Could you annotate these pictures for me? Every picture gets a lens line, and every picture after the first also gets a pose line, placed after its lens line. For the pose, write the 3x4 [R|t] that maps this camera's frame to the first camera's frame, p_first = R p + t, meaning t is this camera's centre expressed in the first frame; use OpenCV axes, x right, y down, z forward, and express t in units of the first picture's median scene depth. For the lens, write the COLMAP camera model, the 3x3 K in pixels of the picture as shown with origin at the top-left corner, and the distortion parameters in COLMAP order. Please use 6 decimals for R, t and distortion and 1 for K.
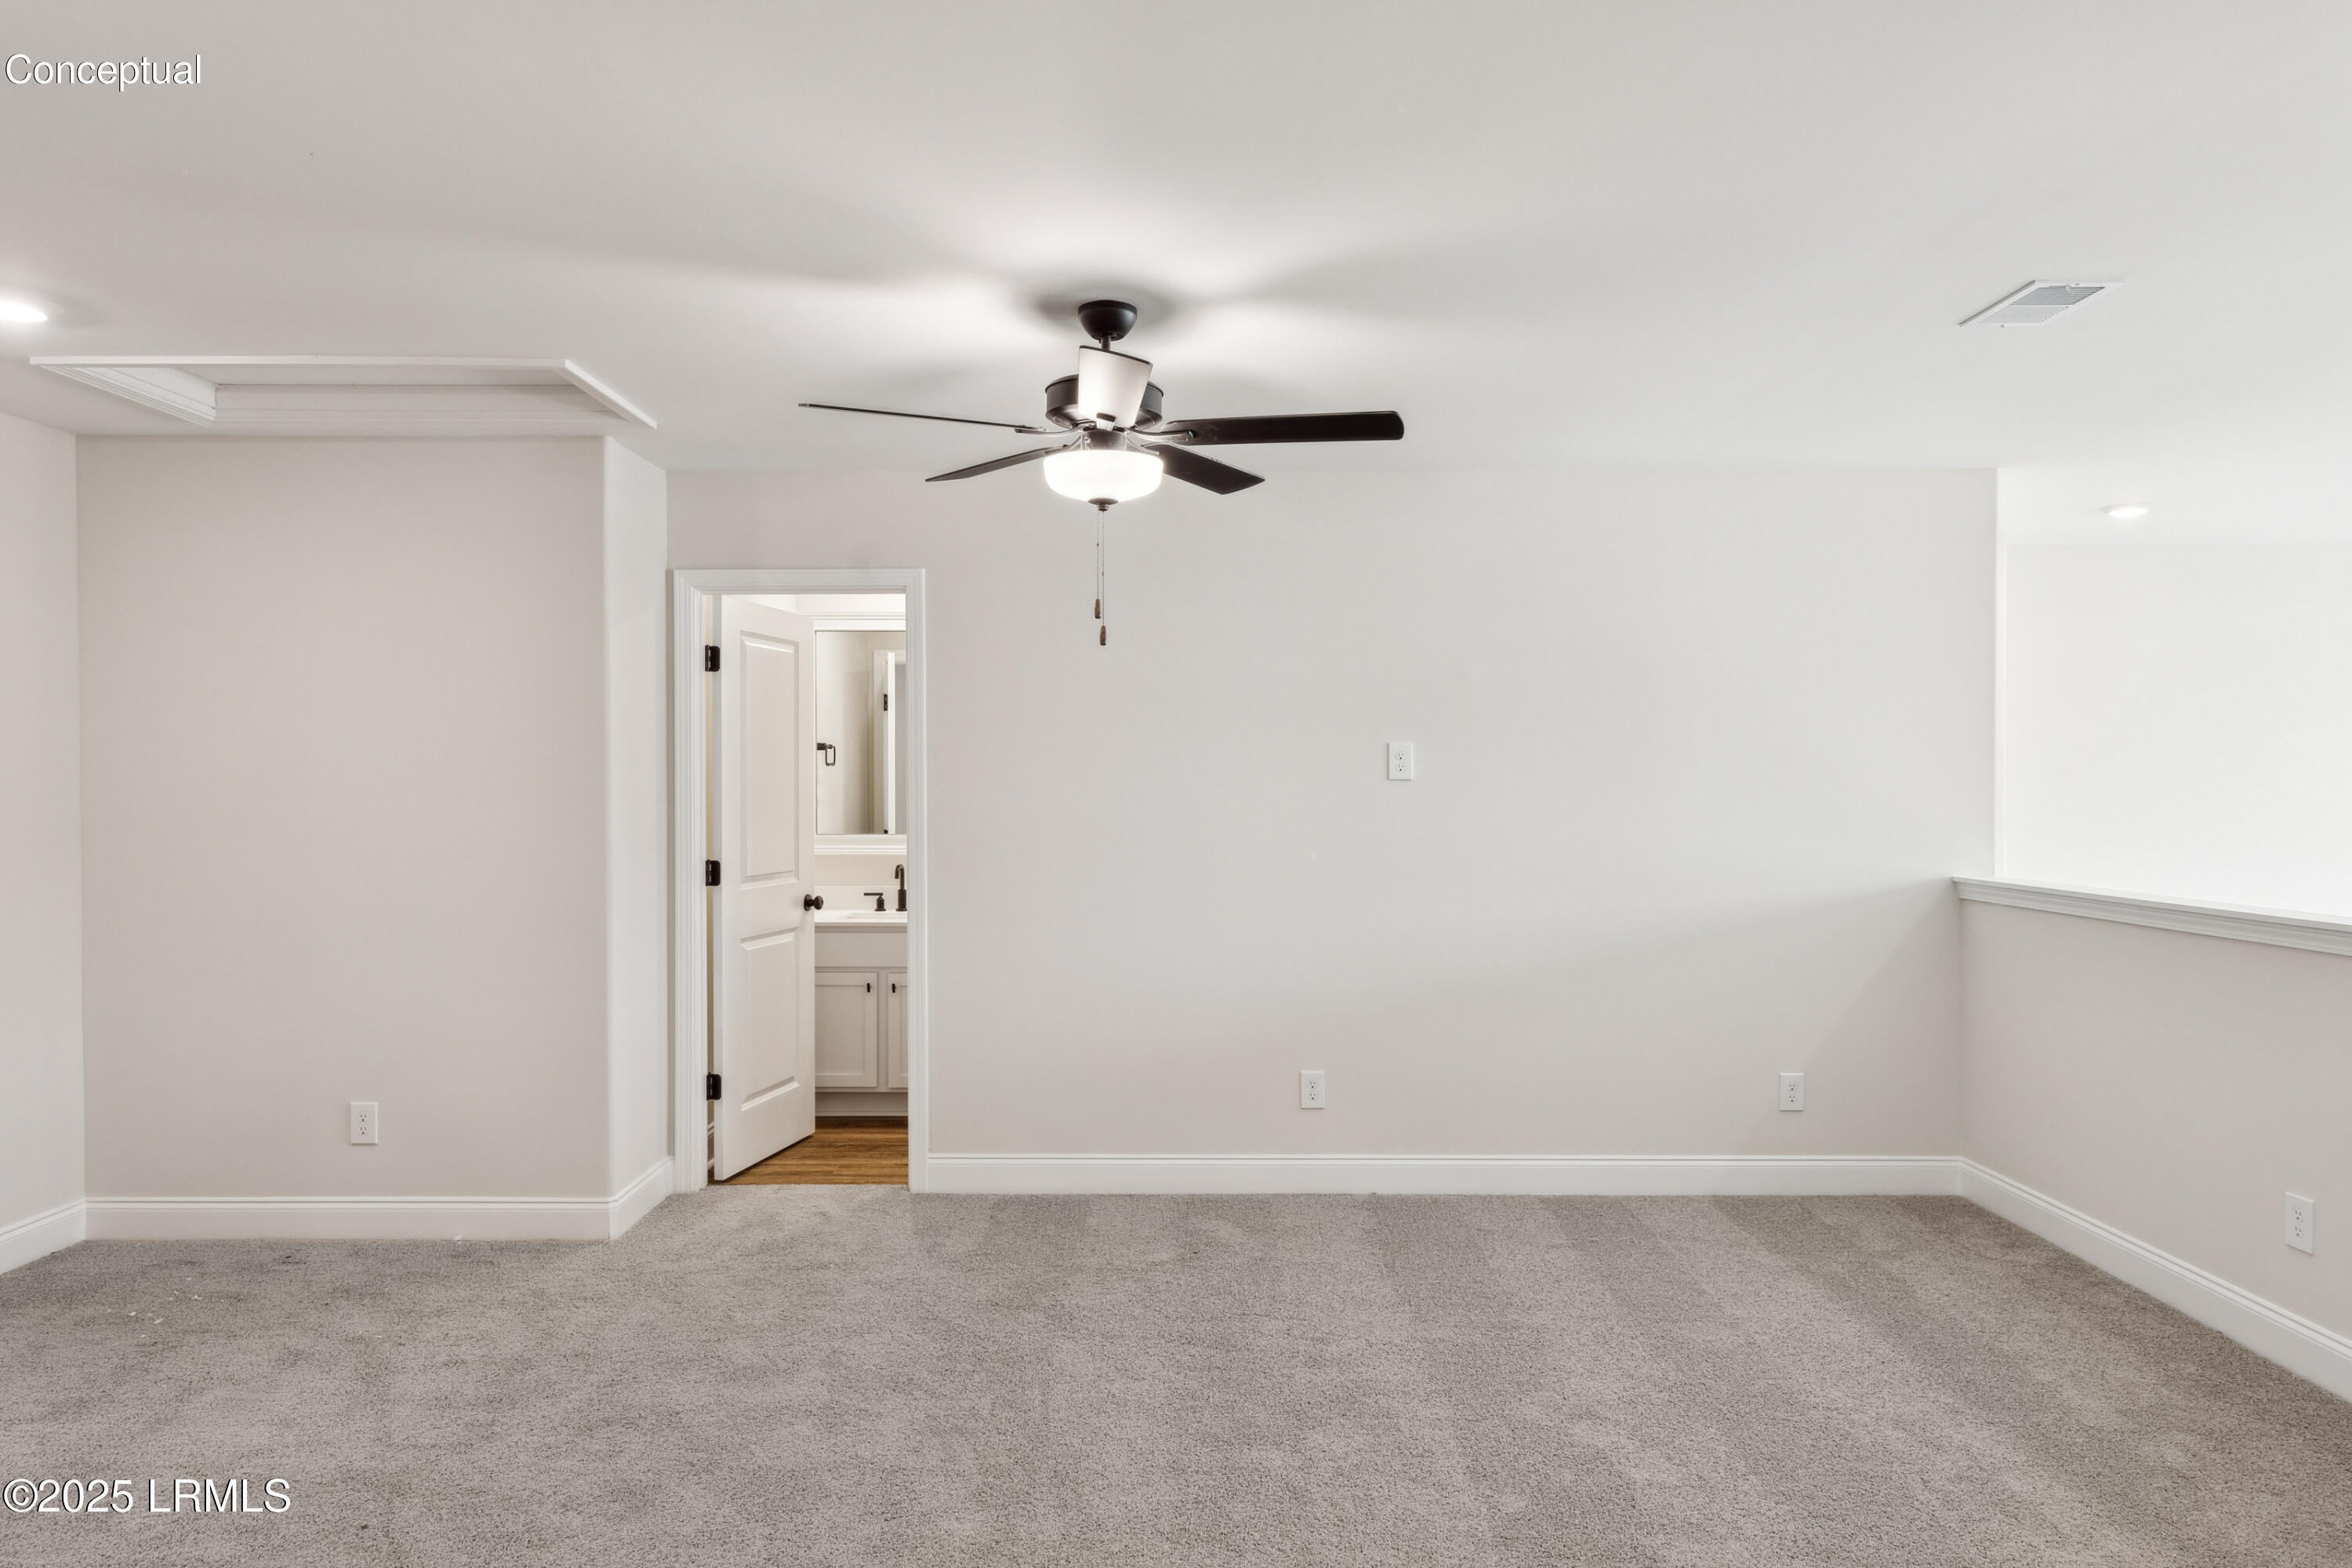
lens RADIAL K [[1447.1, 0, 1185.1], [0, 1447.1, 794.3], [0, 0, 1]] dist [0.005023, -0.000941]
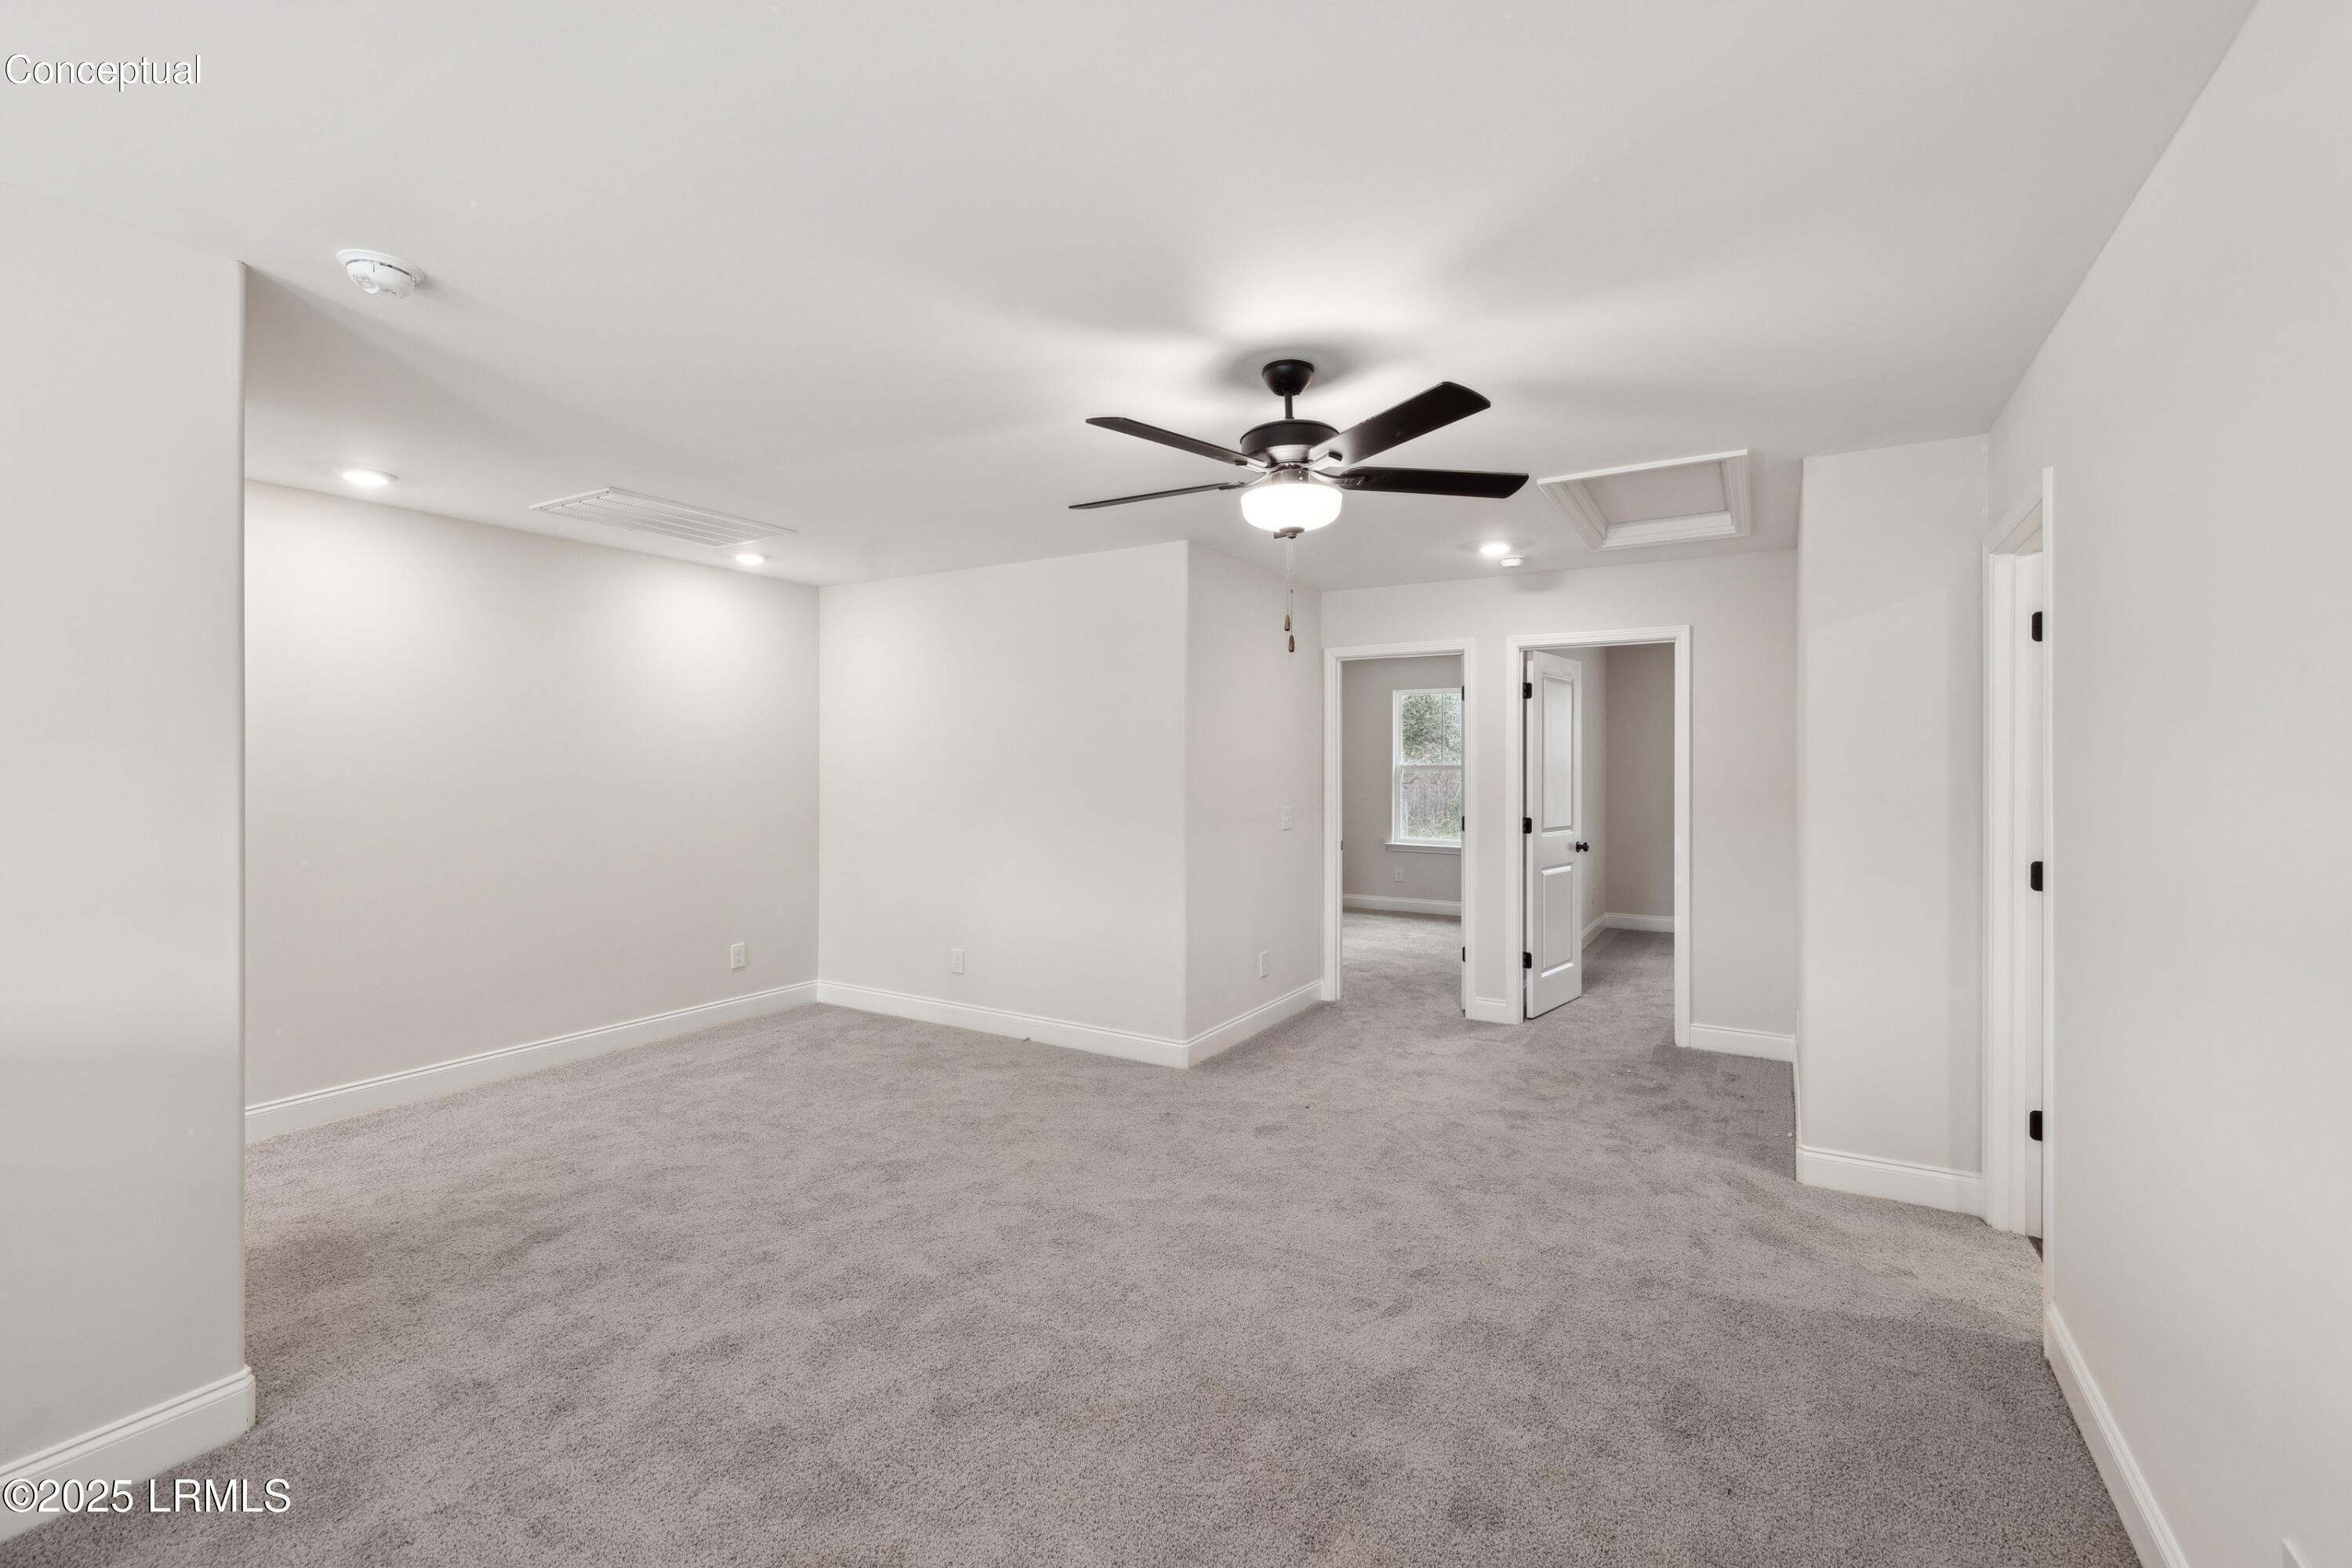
lens RADIAL K [[985.7, 0, 1176.0], [0, 985.7, 784.0], [0, 0, 1]] dist [-0.001855, 0.000417]
pose [[-0.525205, 0.009705, -0.850921, 0.526087], [-0.011603, 0.999760, 0.018564, -0.005359], [0.850897, 0.019623, -0.524966, 1.049852]]
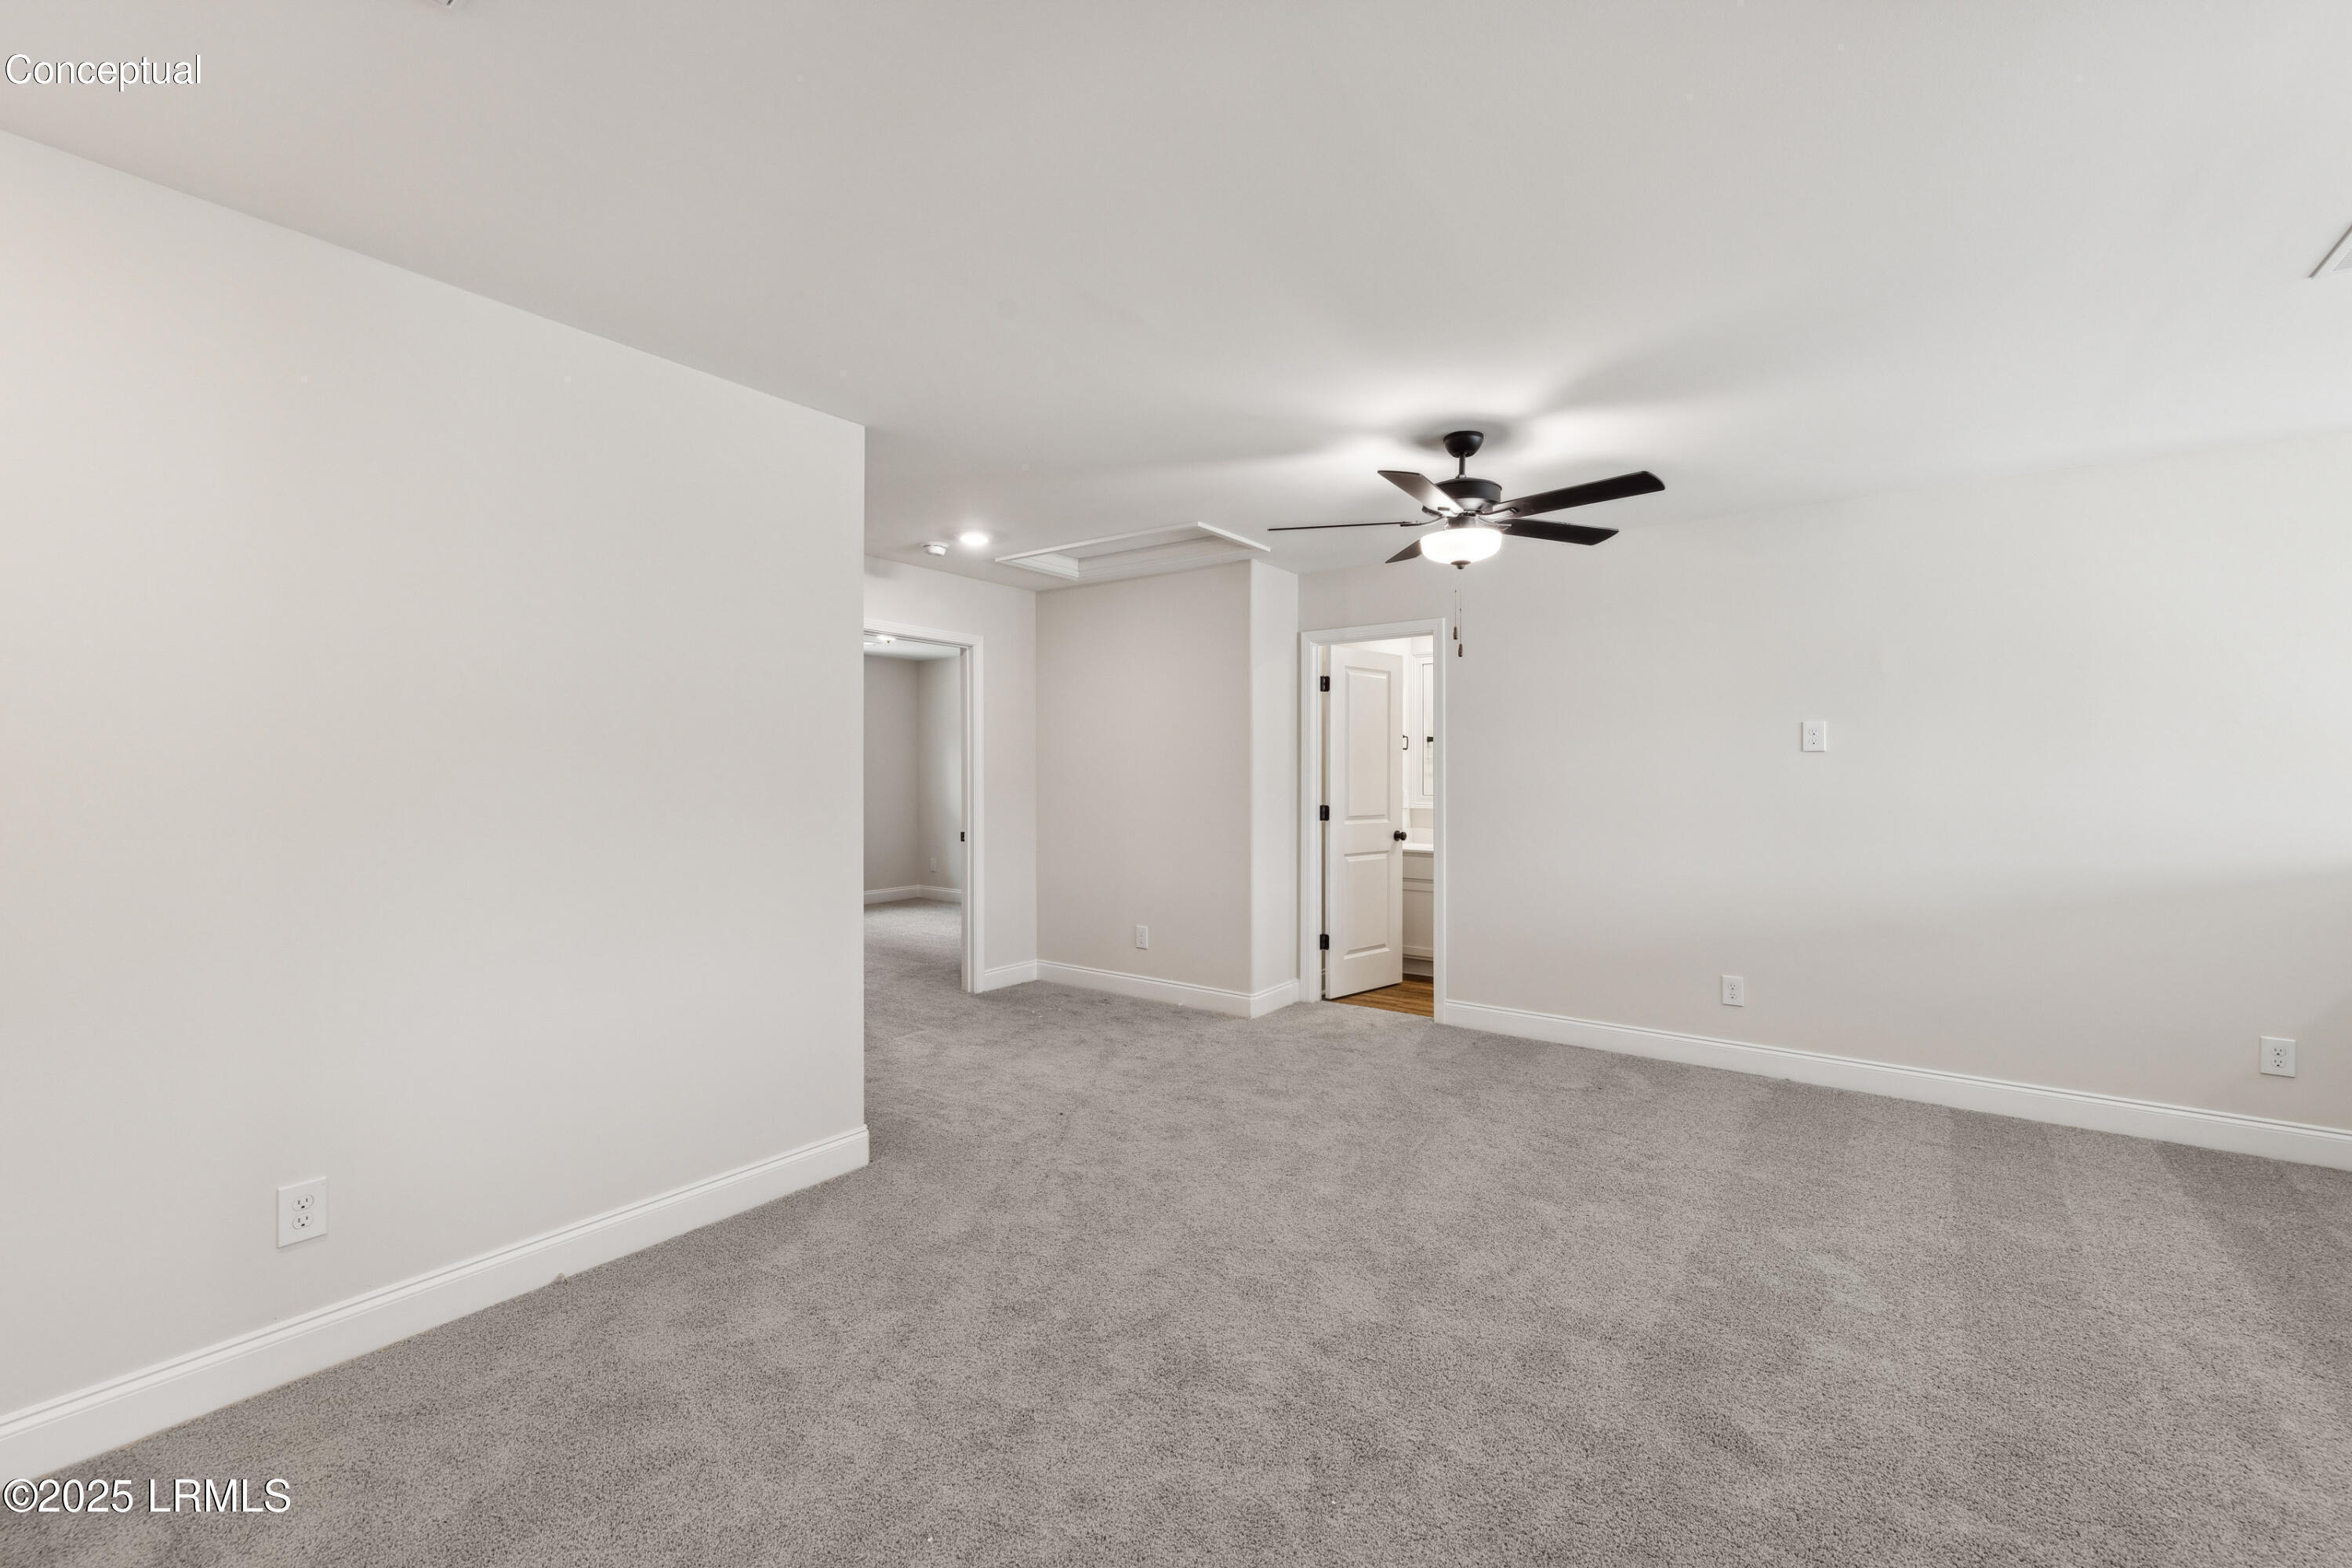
lens RADIAL K [[985.7, 0, 1176.0], [0, 985.7, 784.0], [0, 0, 1]] dist [-0.001855, 0.000417]
pose [[0.801224, 0.007610, -0.598317, 0.253652], [-0.008378, 0.999964, 0.001500, 0.025143], [0.598306, 0.003811, 0.801258, -0.009812]]
